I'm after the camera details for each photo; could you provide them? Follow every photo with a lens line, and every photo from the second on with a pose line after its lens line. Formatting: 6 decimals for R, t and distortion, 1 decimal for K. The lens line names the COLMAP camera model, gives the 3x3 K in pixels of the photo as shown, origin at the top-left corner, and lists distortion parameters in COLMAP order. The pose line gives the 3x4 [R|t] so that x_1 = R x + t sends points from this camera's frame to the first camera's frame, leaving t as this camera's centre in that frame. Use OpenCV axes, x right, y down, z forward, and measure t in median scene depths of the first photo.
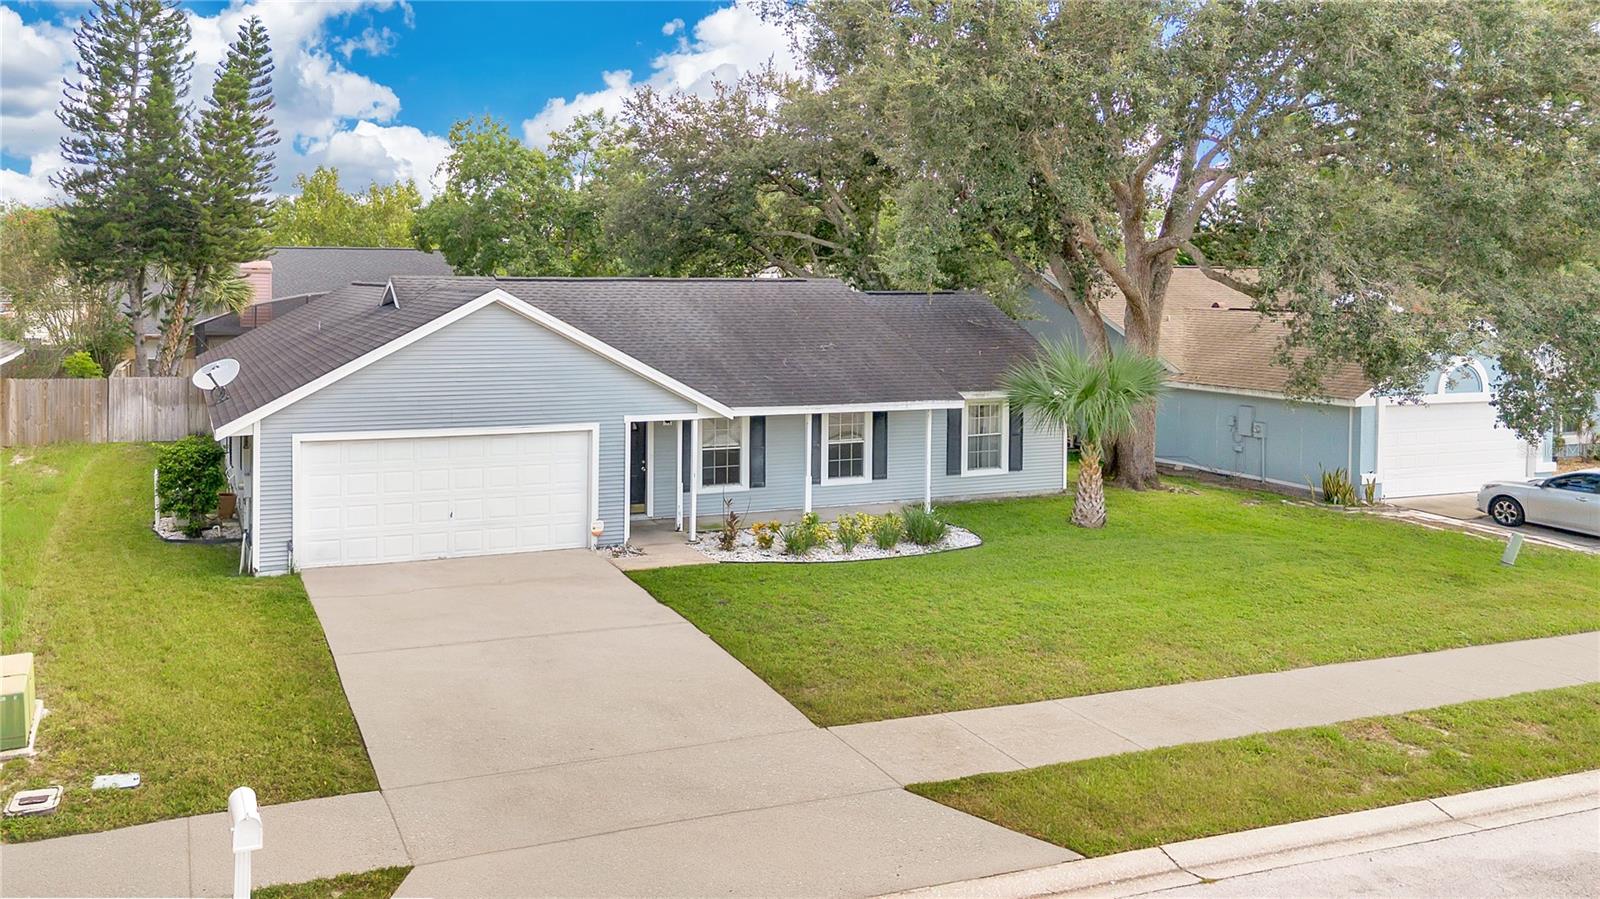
lens RADIAL K [[1211.2, 0, 655.6], [0, 1211.2, 280.1], [0, 0, 1]] dist [0.039237, -0.010963]
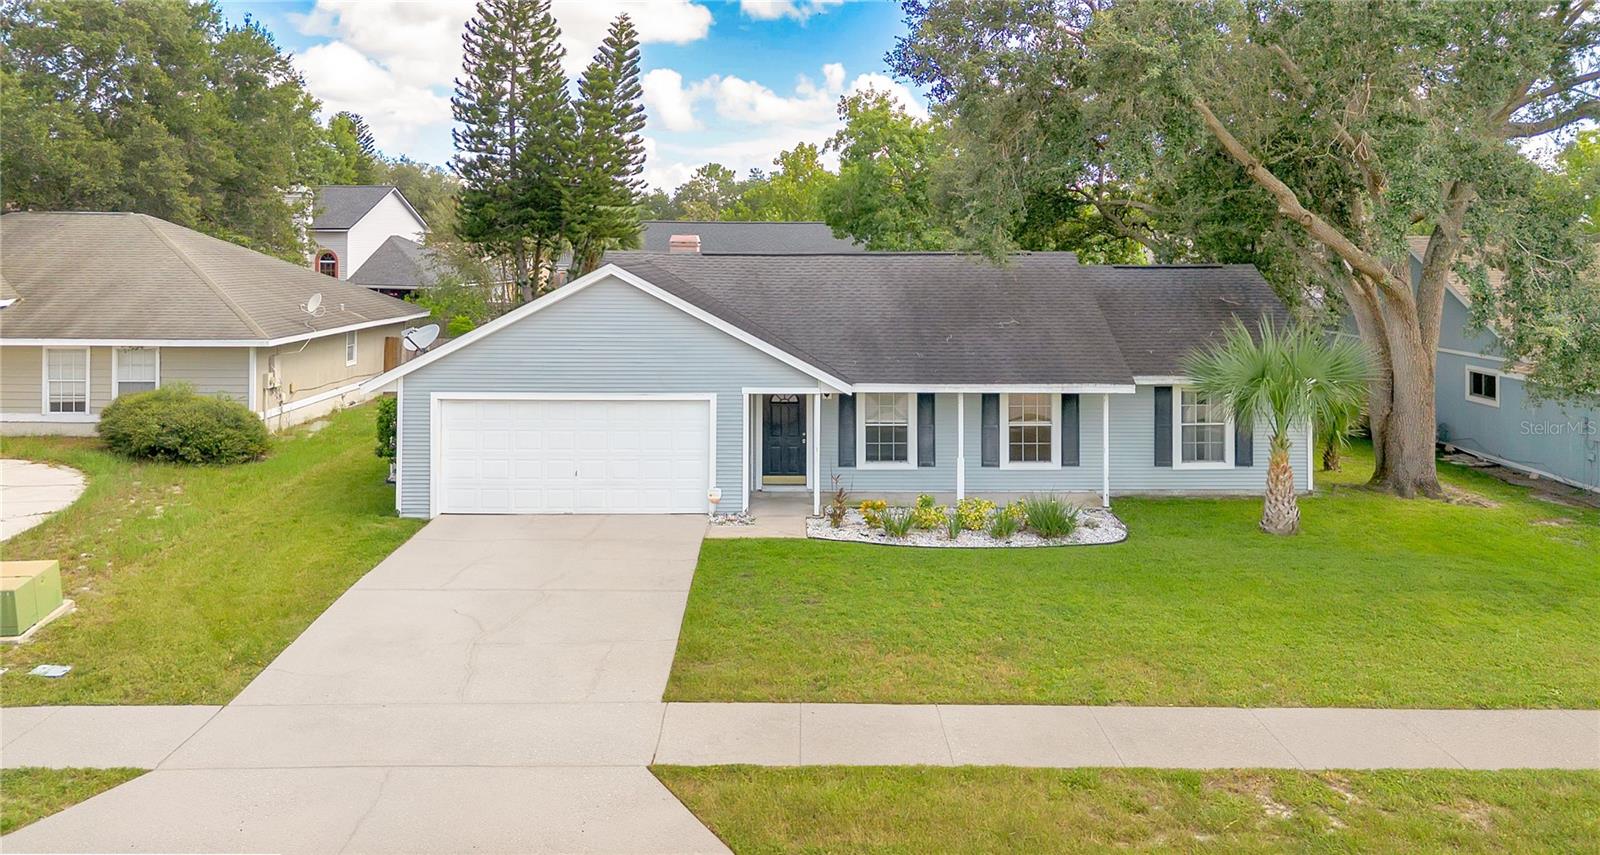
lens RADIAL K [[1205.4, 0, 799.1], [0, 1205.4, 223.6], [0, 0, 1]] dist [0.041492, -0.032484]
pose [[0.940872, -0.008754, -0.338650, 0.321065], [0.001616, 0.999771, -0.021355, -0.004430], [0.338759, 0.019545, 0.940670, 0.045483]]
